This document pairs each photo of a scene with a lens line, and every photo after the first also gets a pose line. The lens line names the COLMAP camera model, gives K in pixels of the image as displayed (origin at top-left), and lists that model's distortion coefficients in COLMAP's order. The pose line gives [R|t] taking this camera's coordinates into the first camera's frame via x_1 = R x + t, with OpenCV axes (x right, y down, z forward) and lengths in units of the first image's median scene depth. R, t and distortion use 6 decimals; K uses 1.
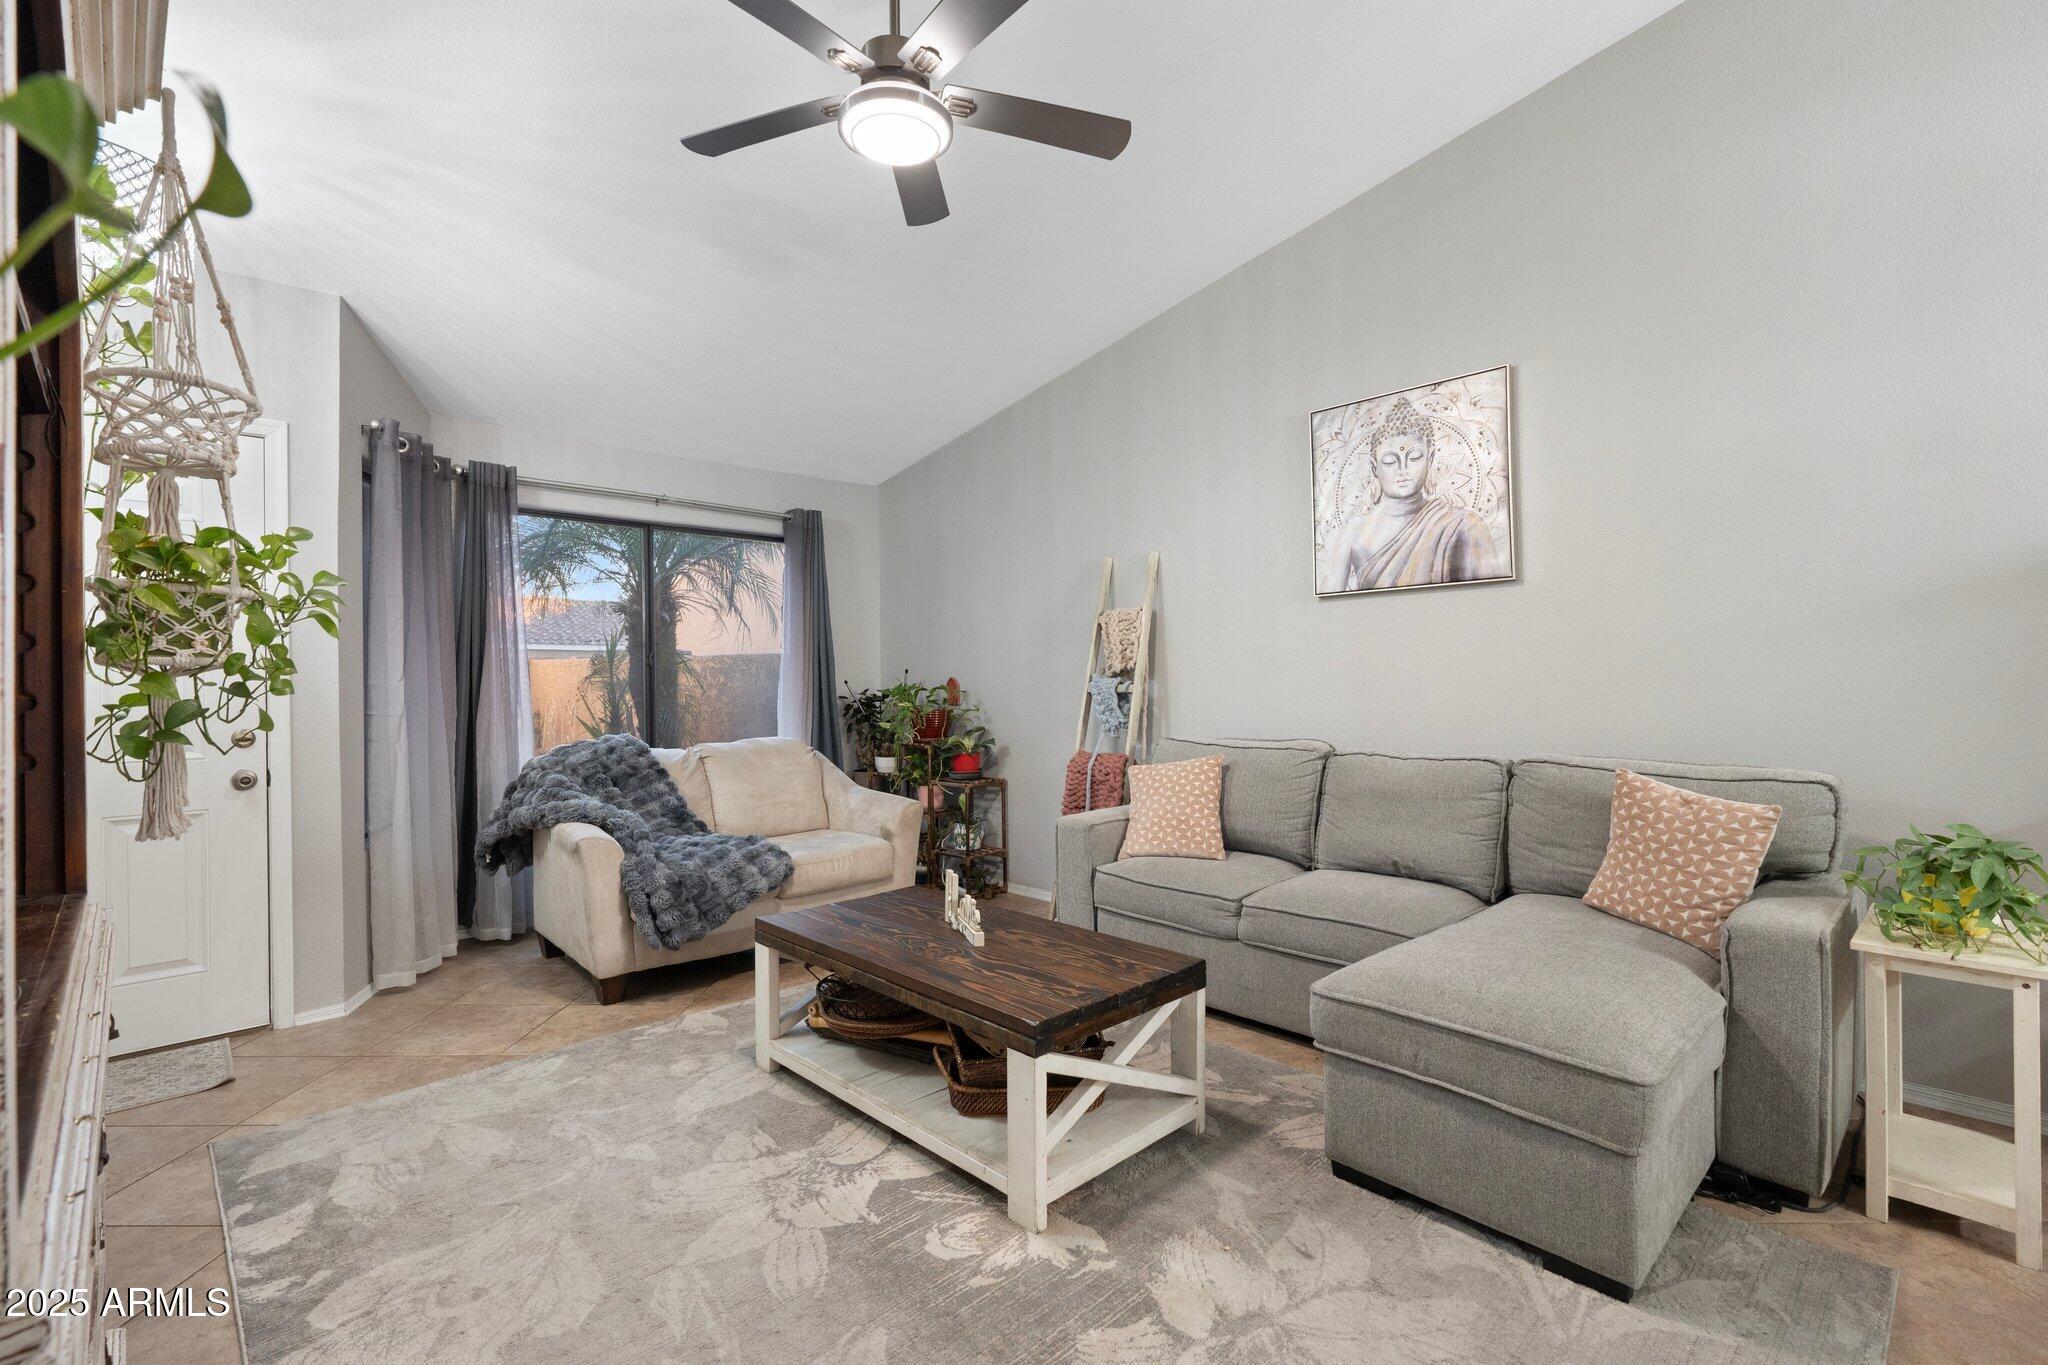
lens RADIAL K [[919.5, 0, 1022.1], [0, 919.5, 675.7], [0, 0, 1]] dist [-0.002183, 0.000564]
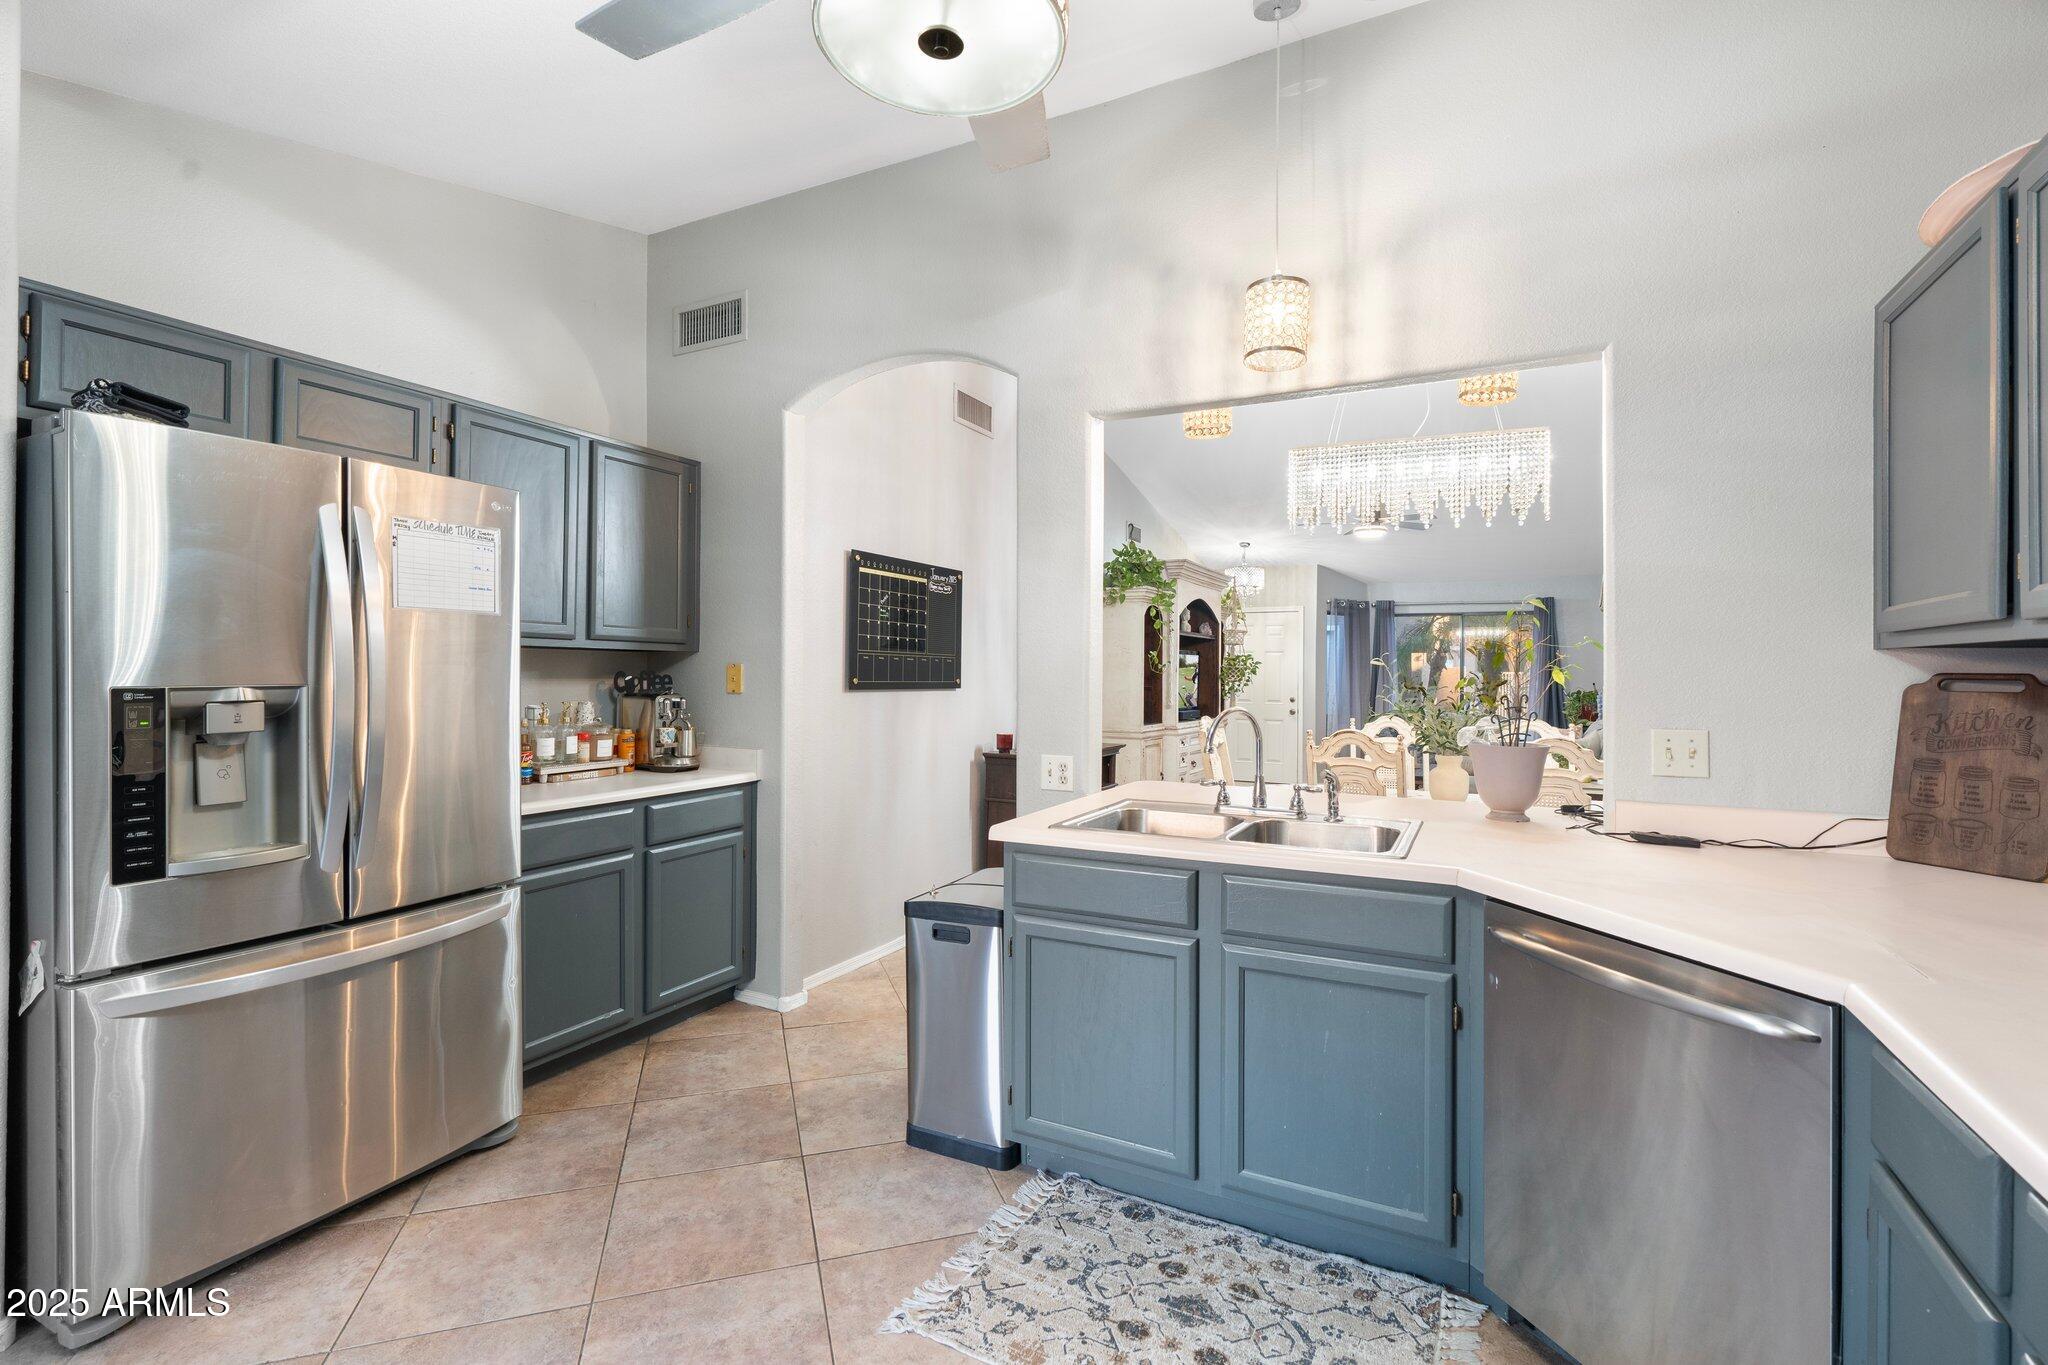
lens RADIAL K [[923.2, 0, 1022.1], [0, 923.2, 669.6], [0, 0, 1]] dist [-0.001117, 0.000674]
pose [[0.303543, 0.000775, -0.952818, 1.665029], [-0.009845, 0.999949, -0.002323, -0.021698], [0.952767, 0.010086, 0.303535, -0.784518]]
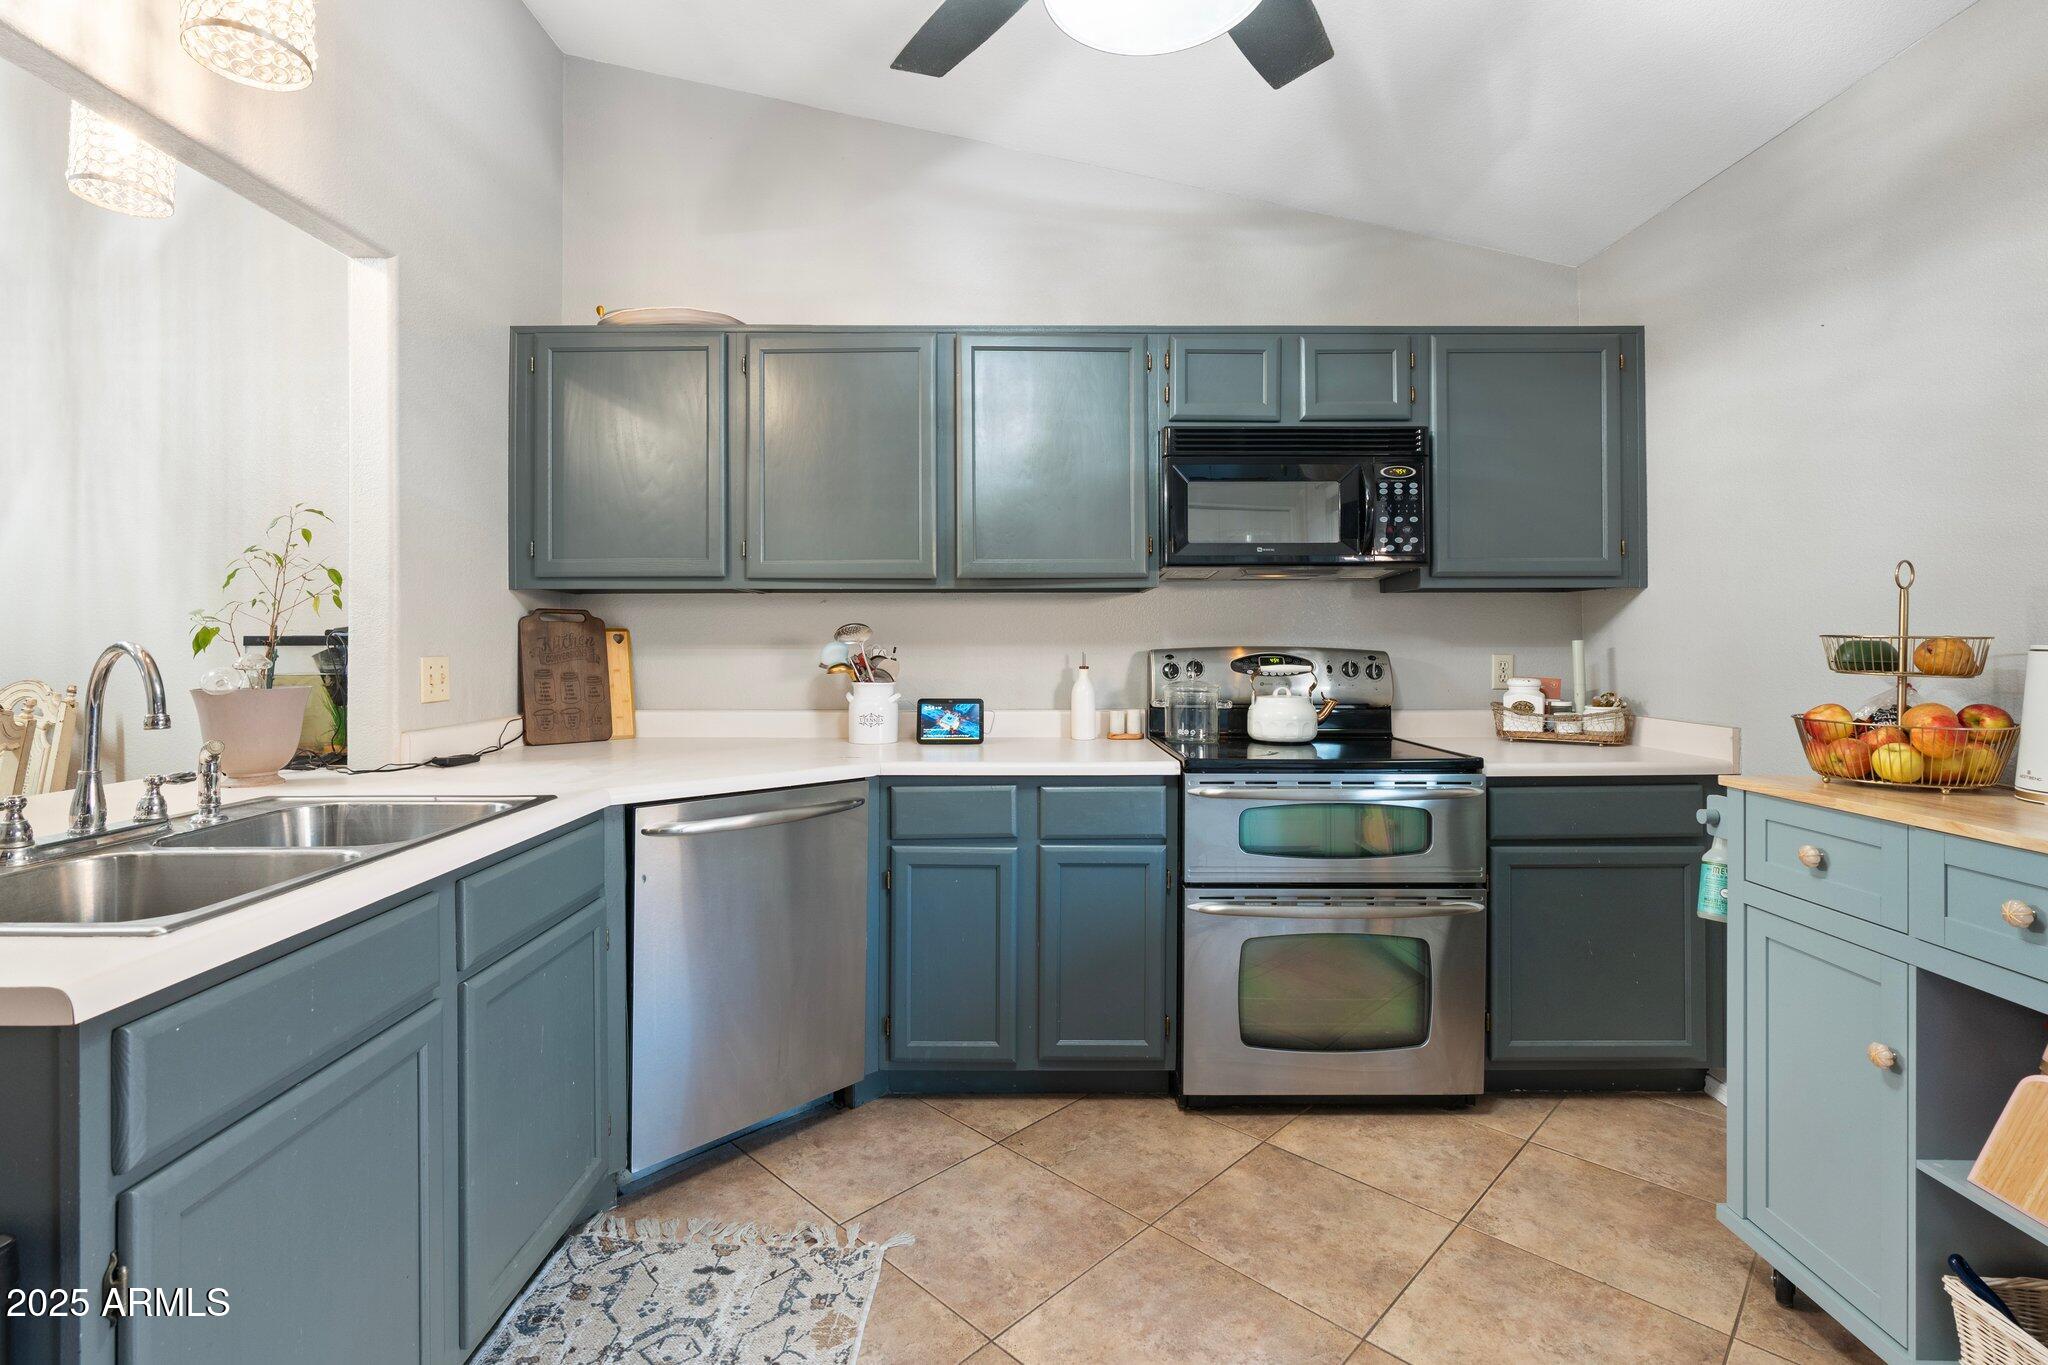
lens RADIAL K [[935.0, 0, 1016.1], [0, 935.0, 642.1], [0, 0, 1]] dist [-0.003160, 0.001856]
pose [[0.705634, 0.000599, 0.708576, 1.103883], [0.003912, 0.999981, -0.004742, 0.003918], [-0.708566, 0.006118, 0.705618, -0.912220]]
